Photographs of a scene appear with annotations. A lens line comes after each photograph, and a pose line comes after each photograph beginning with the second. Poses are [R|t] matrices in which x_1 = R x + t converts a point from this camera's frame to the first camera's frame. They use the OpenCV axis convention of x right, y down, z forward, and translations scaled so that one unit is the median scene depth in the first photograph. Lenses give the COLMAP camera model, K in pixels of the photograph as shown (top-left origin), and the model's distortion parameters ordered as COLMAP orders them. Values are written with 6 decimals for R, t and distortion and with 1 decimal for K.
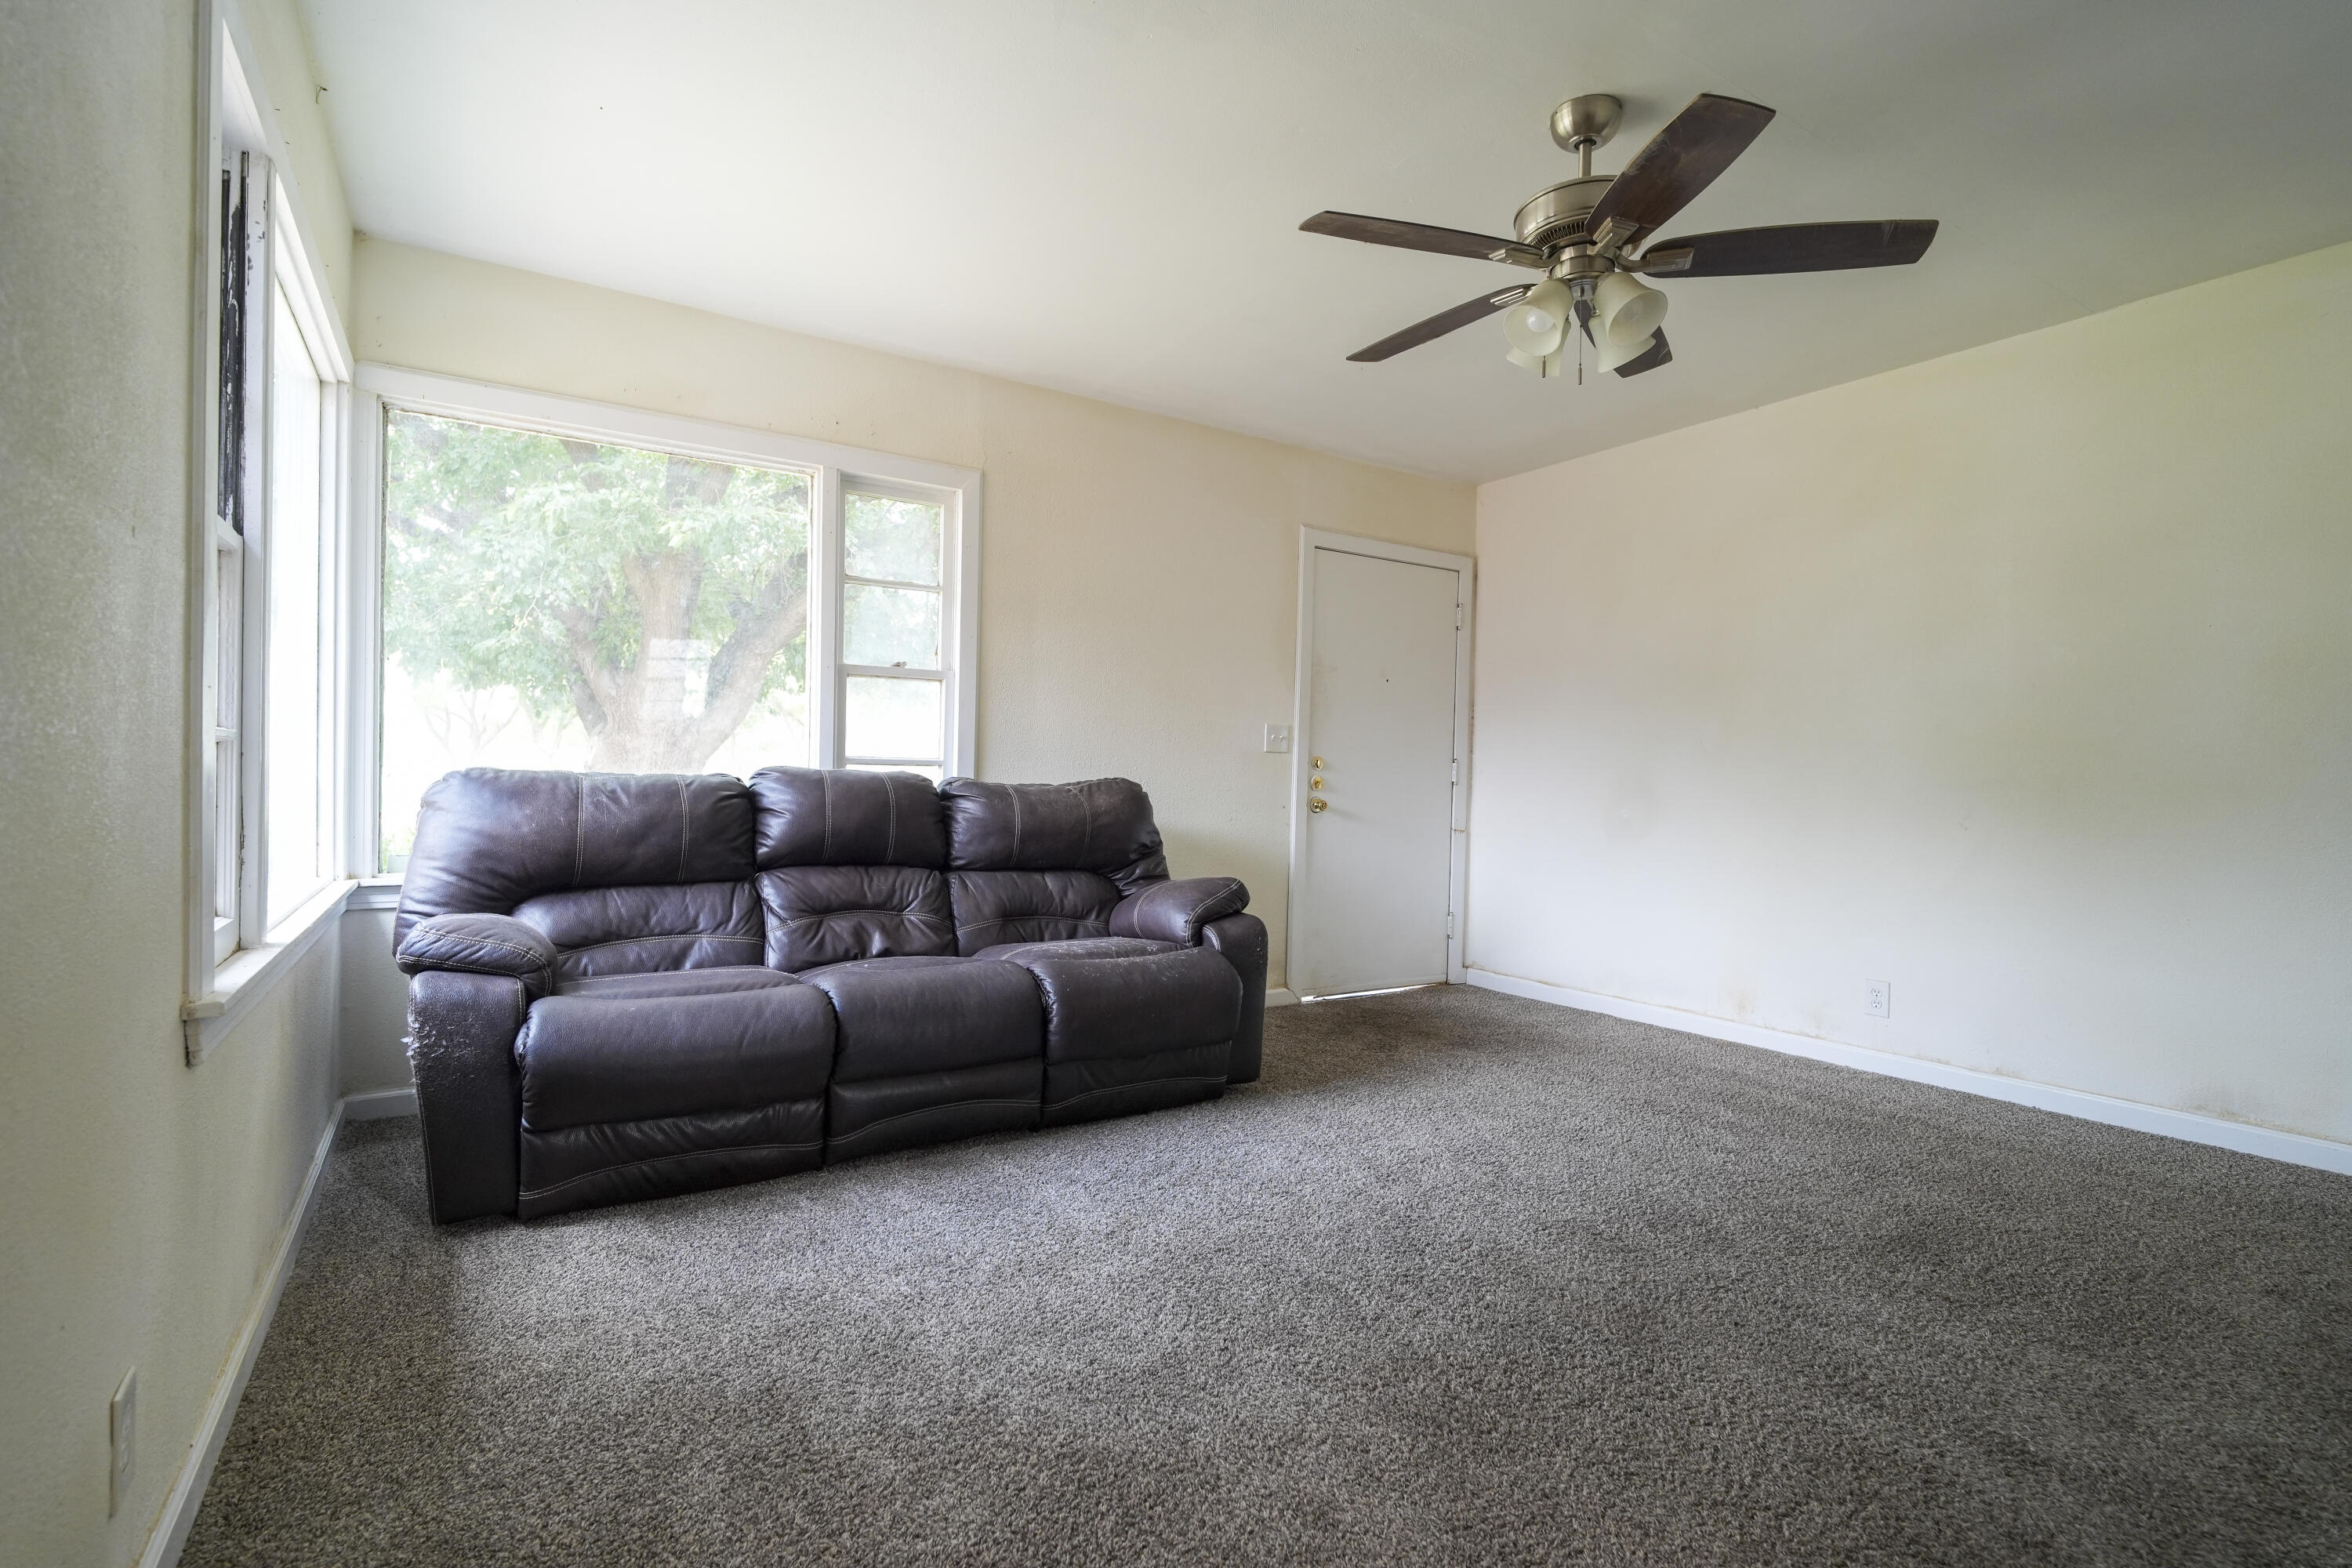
lens RADIAL K [[1081.5, 0, 1164.9], [0, 1081.5, 784.4], [0, 0, 1]] dist [-0.001441, -0.001188]
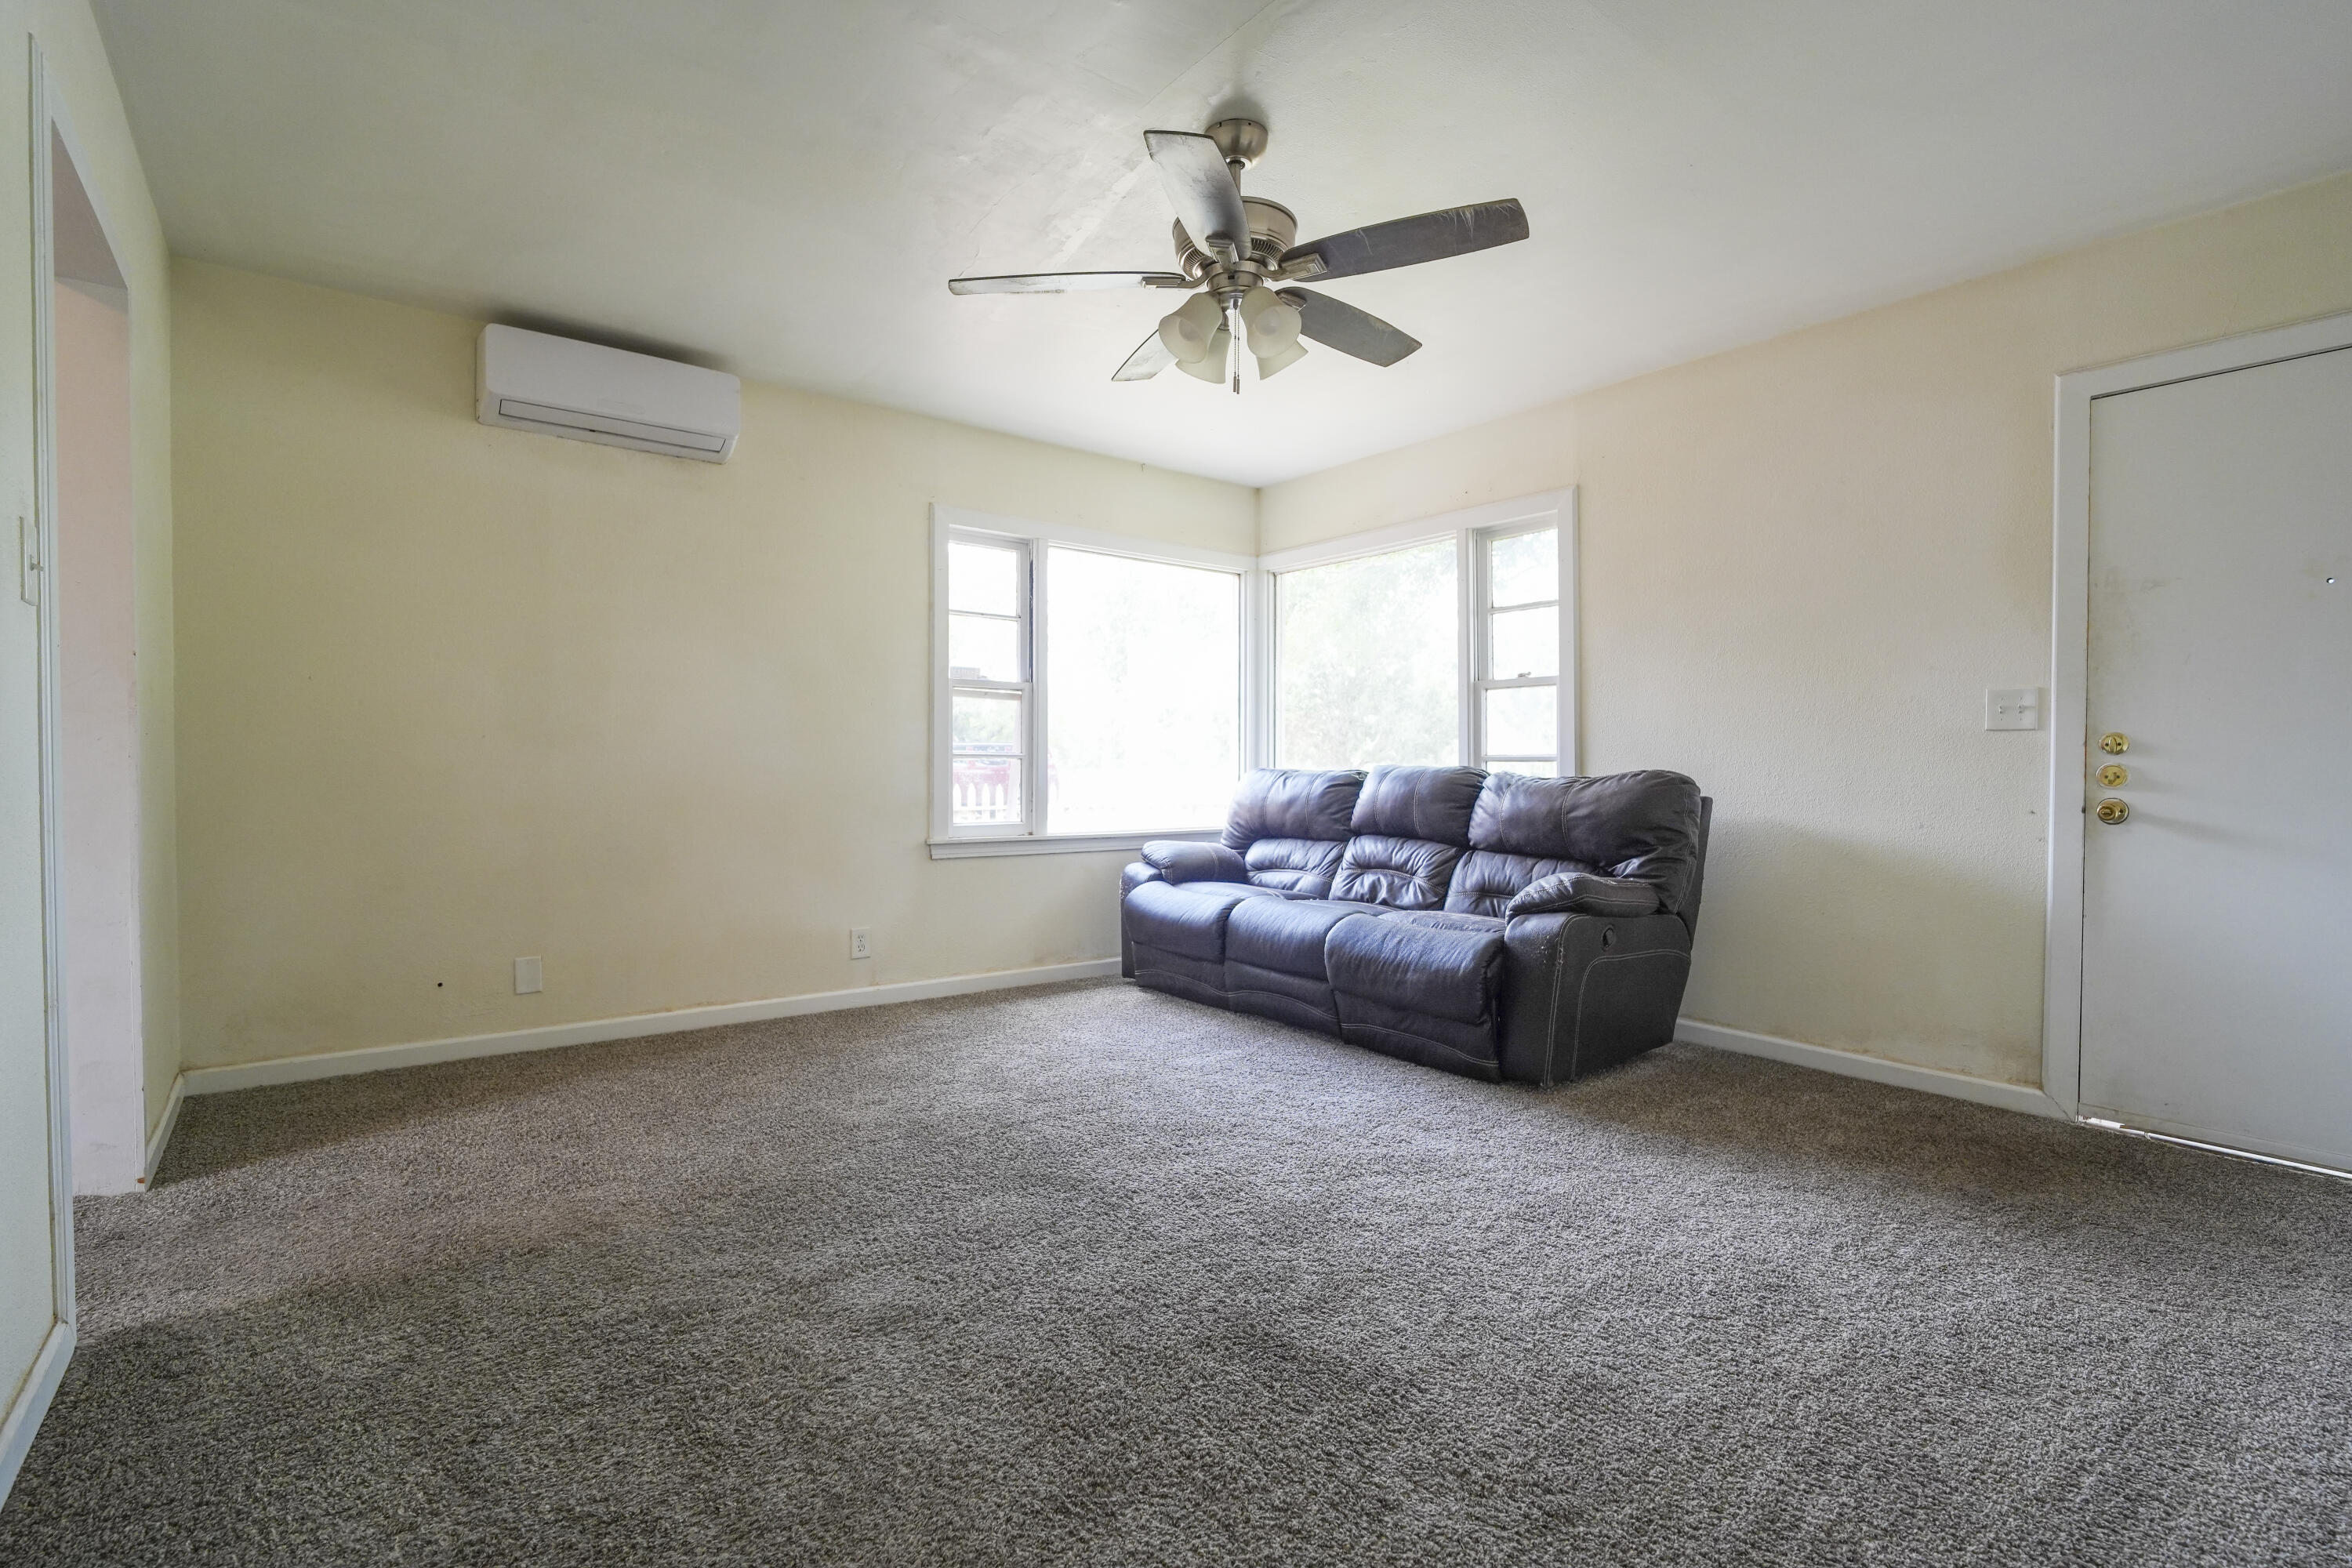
lens RADIAL K [[1081.5, 0, 1164.9], [0, 1081.5, 784.4], [0, 0, 1]] dist [-0.001441, -0.001188]
pose [[0.092552, 0.007603, -0.995679, 0.940805], [0.000780, 0.999970, 0.007709, -0.001641], [0.995708, -0.001490, 0.092543, 0.534633]]
